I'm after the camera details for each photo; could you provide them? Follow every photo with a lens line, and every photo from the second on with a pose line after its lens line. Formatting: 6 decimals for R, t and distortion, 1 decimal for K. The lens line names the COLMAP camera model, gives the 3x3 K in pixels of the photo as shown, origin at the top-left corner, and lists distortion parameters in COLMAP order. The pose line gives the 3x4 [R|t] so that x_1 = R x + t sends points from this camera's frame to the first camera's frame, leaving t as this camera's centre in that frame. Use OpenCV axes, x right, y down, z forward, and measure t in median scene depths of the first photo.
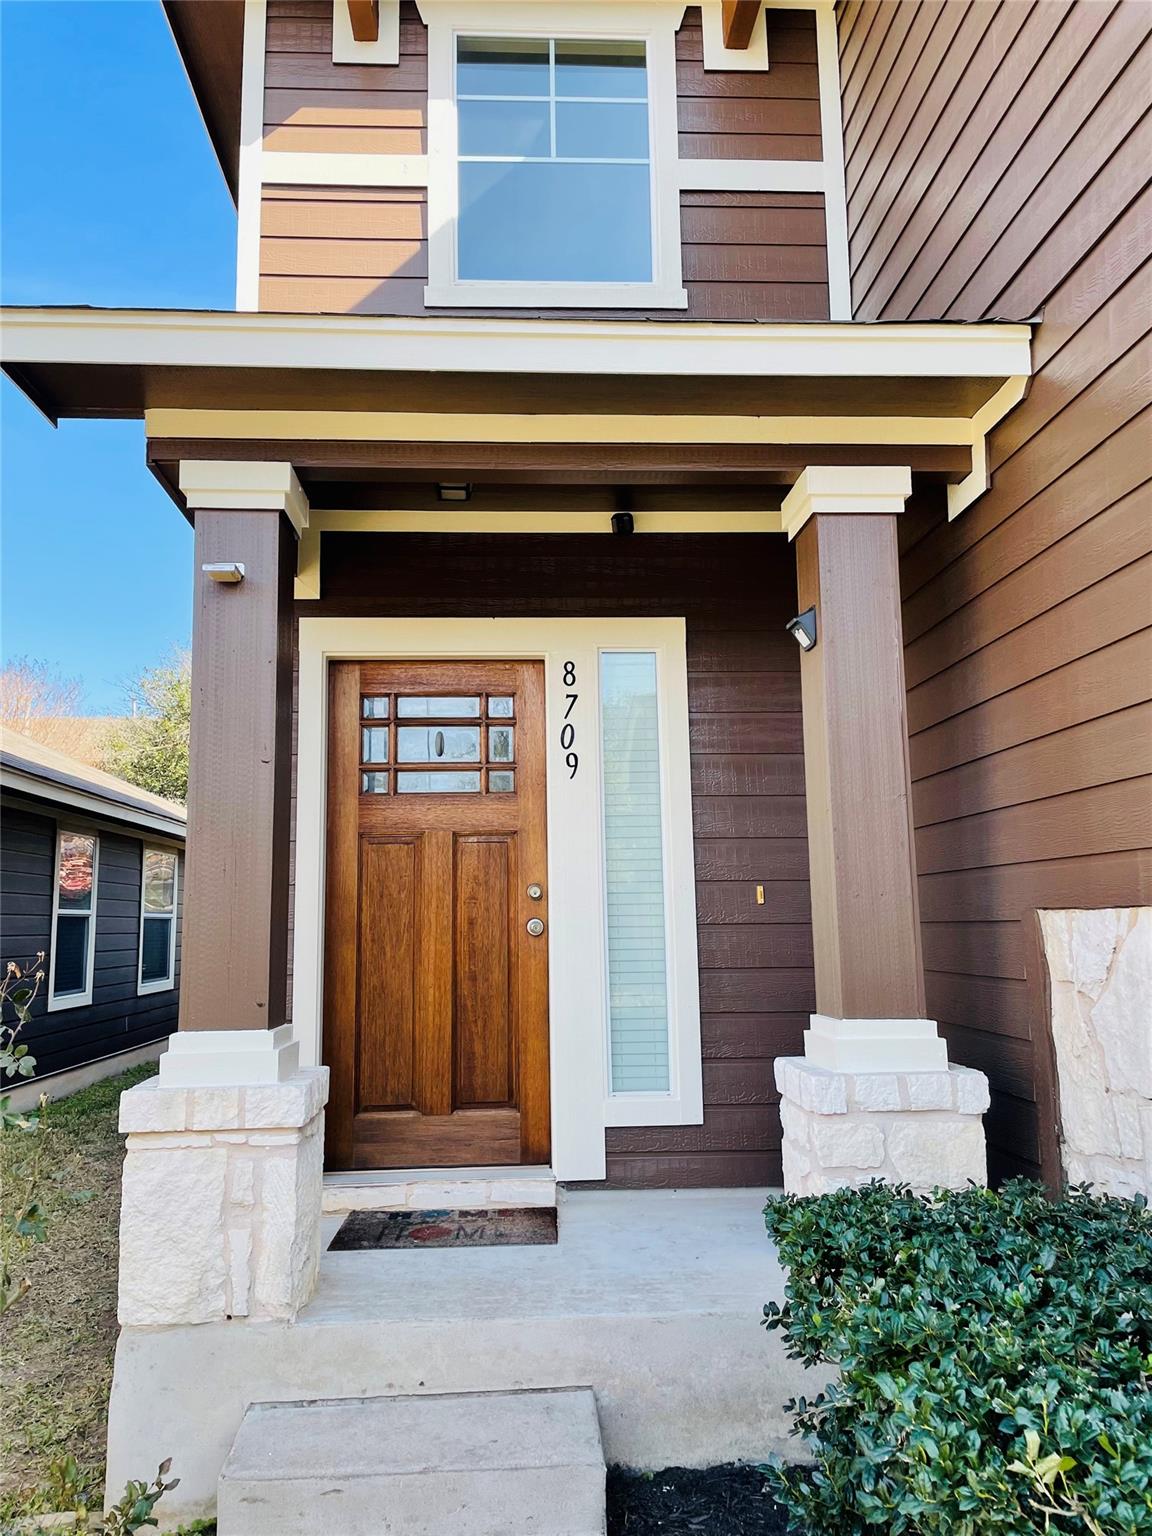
lens RADIAL K [[1152.1, 0, 564.5], [0, 1152.1, 760.2], [0, 0, 1]] dist [0.075526, -0.061449]
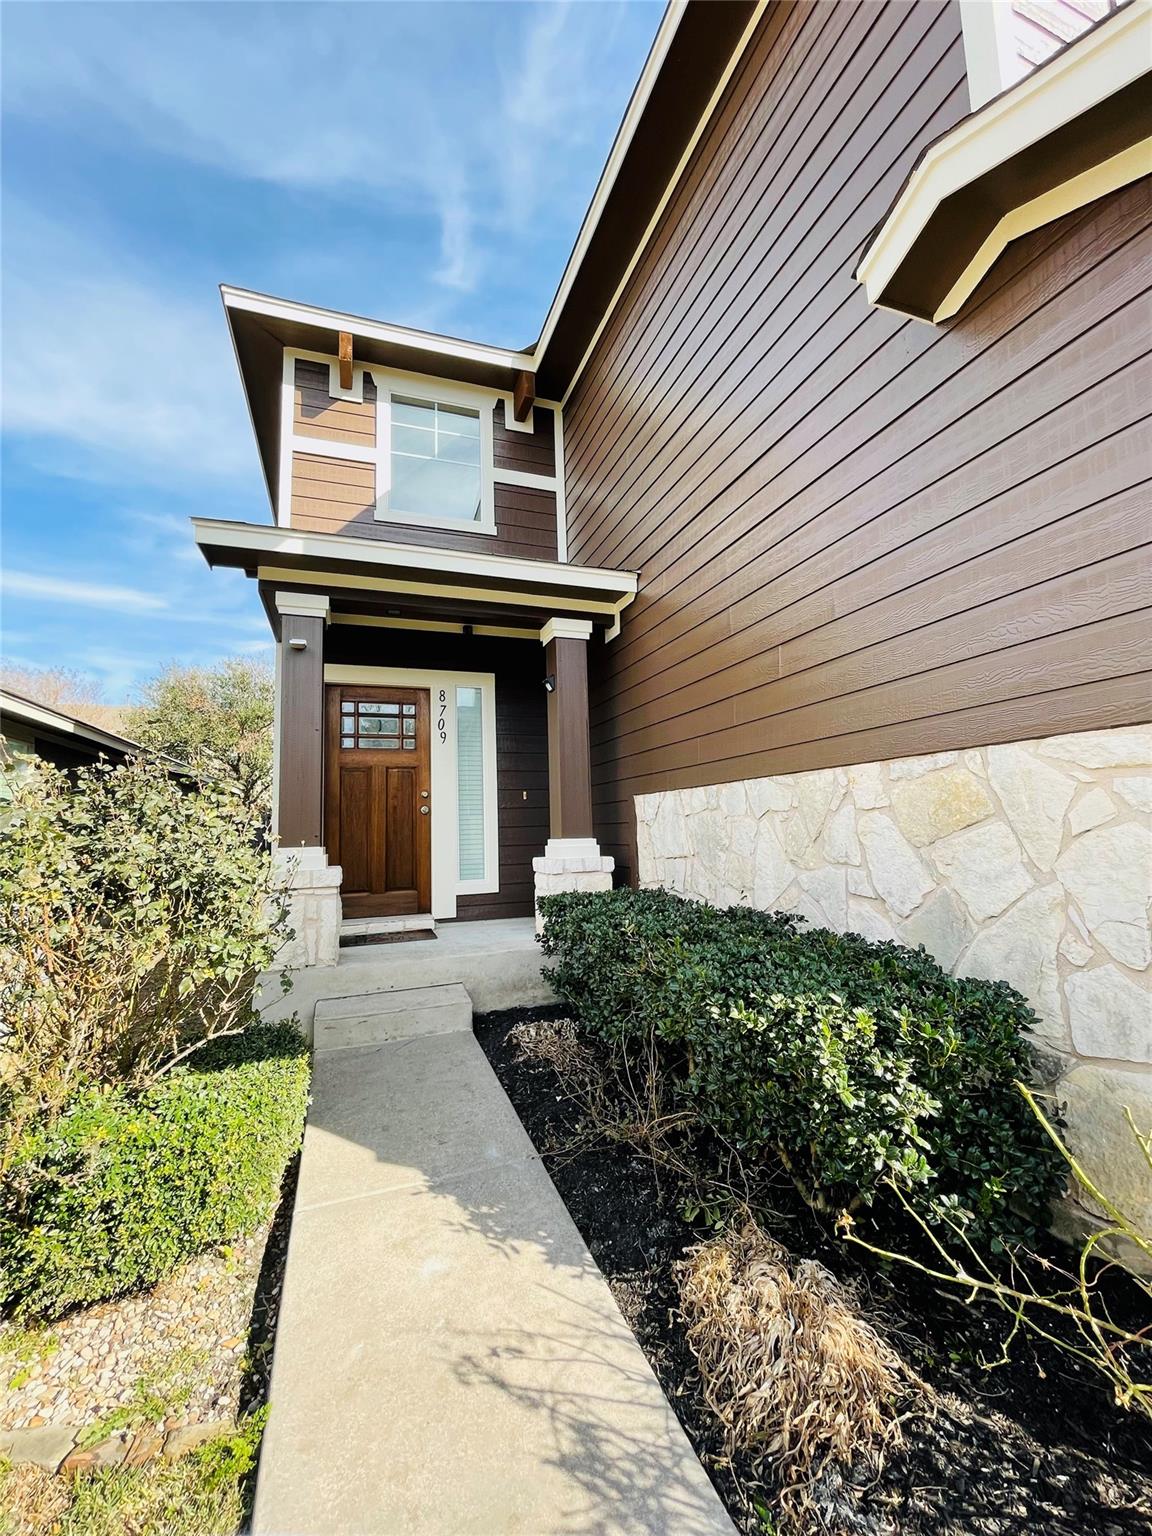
lens RADIAL K [[626.4, 0, 576.4], [0, 626.4, 771.8], [0, 0, 1]] dist [-0.000026, -0.001191]
pose [[0.957821, 0.013448, 0.287050, -0.096806], [-0.026617, 0.998762, 0.042025, 0.013831], [-0.286129, -0.047892, 0.956993, -0.244060]]
